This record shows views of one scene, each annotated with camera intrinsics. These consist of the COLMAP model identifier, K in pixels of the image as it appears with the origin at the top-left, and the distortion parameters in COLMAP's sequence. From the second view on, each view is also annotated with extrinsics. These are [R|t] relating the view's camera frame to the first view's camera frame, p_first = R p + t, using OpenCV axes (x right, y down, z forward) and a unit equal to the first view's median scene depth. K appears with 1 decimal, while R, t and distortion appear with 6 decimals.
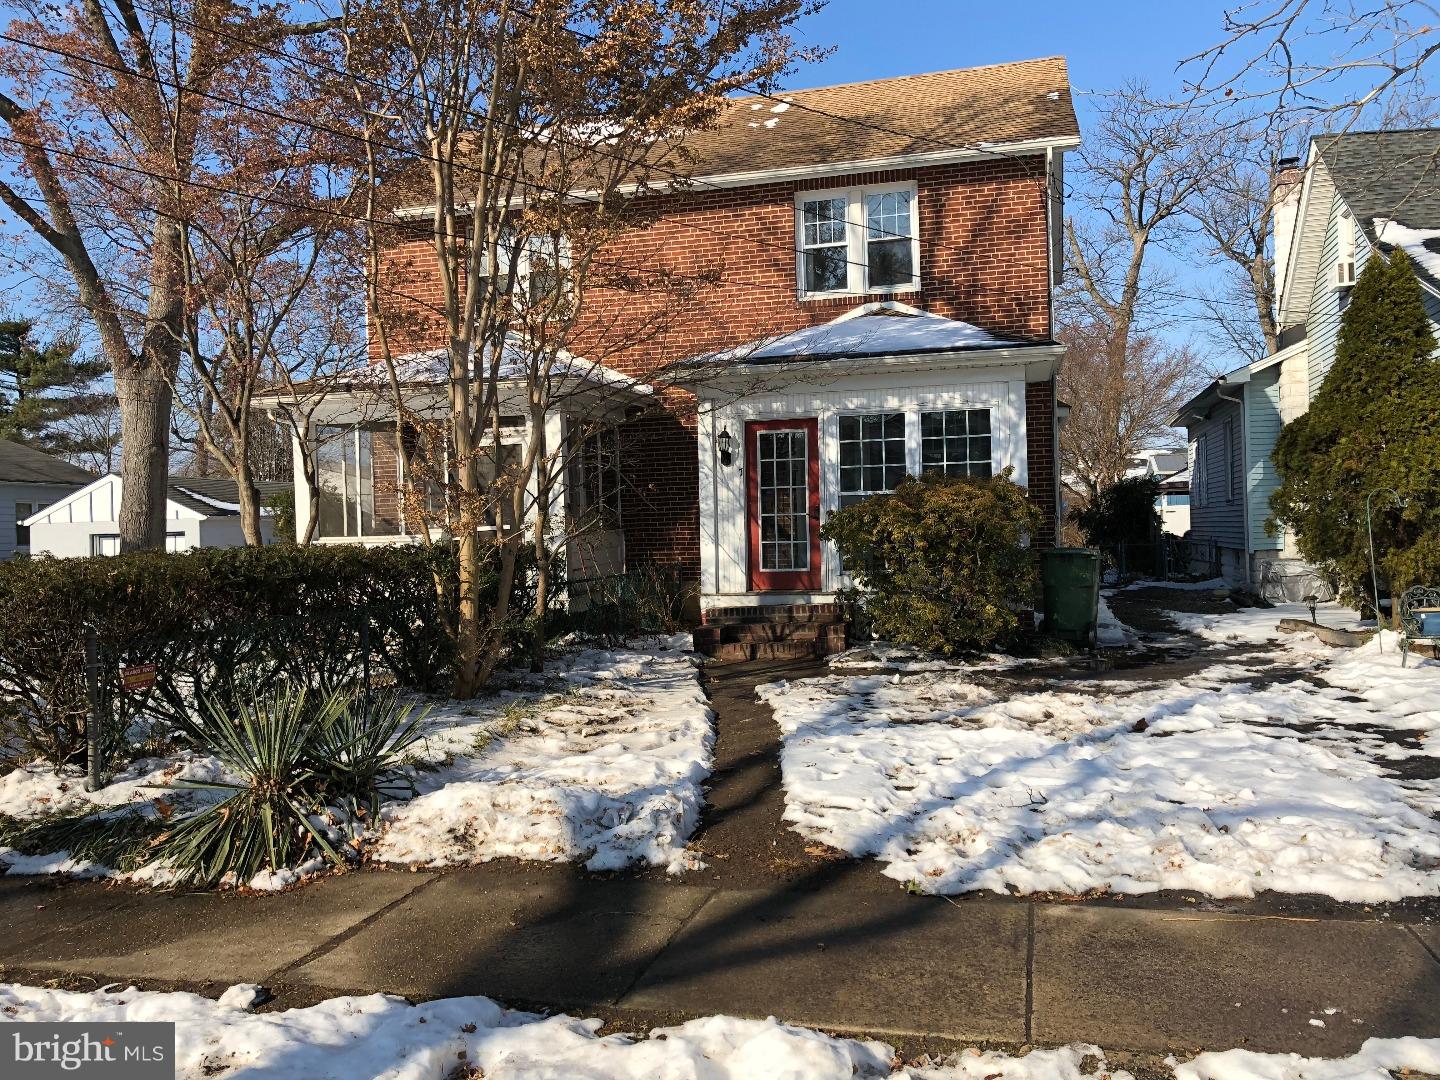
lens RADIAL K [[1202.7, 0, 720.0], [0, 1202.7, 540.0], [0, 0, 1]] dist [0.106823, -0.200888]
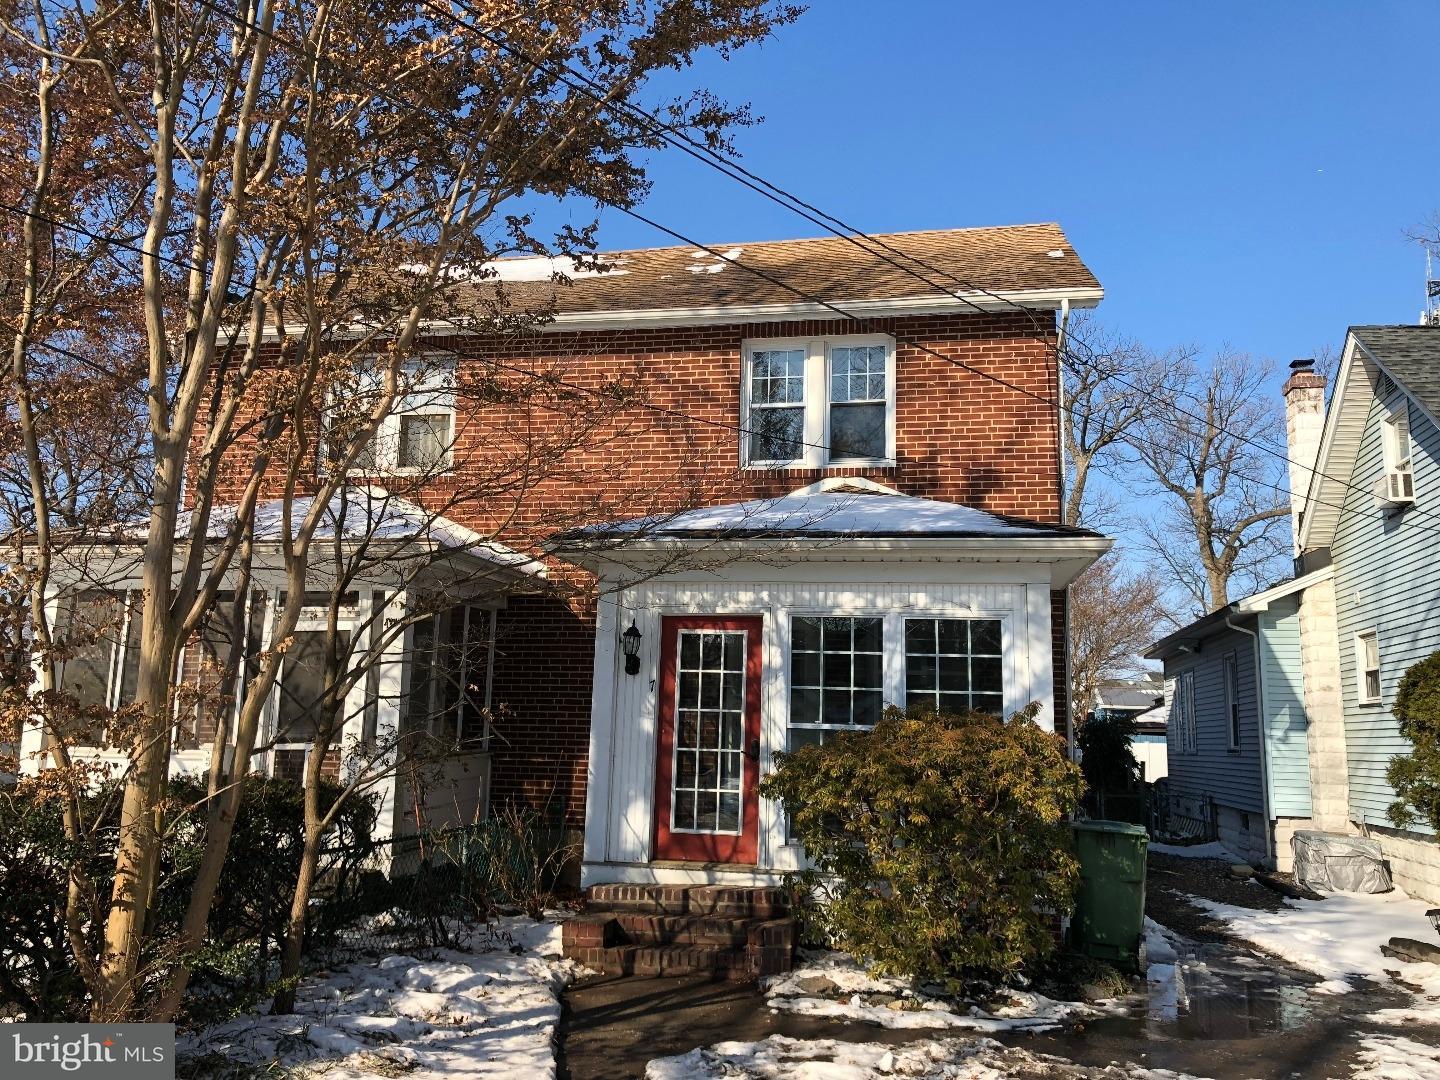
lens RADIAL K [[1202.7, 0, 720.0], [0, 1202.7, 540.0], [0, 0, 1]] dist [0.106823, -0.200888]
pose [[0.996374, 0.063244, 0.056918, 0.010610], [-0.052767, 0.984074, -0.169748, -0.020777], [-0.066747, 0.166129, 0.983842, 0.255841]]
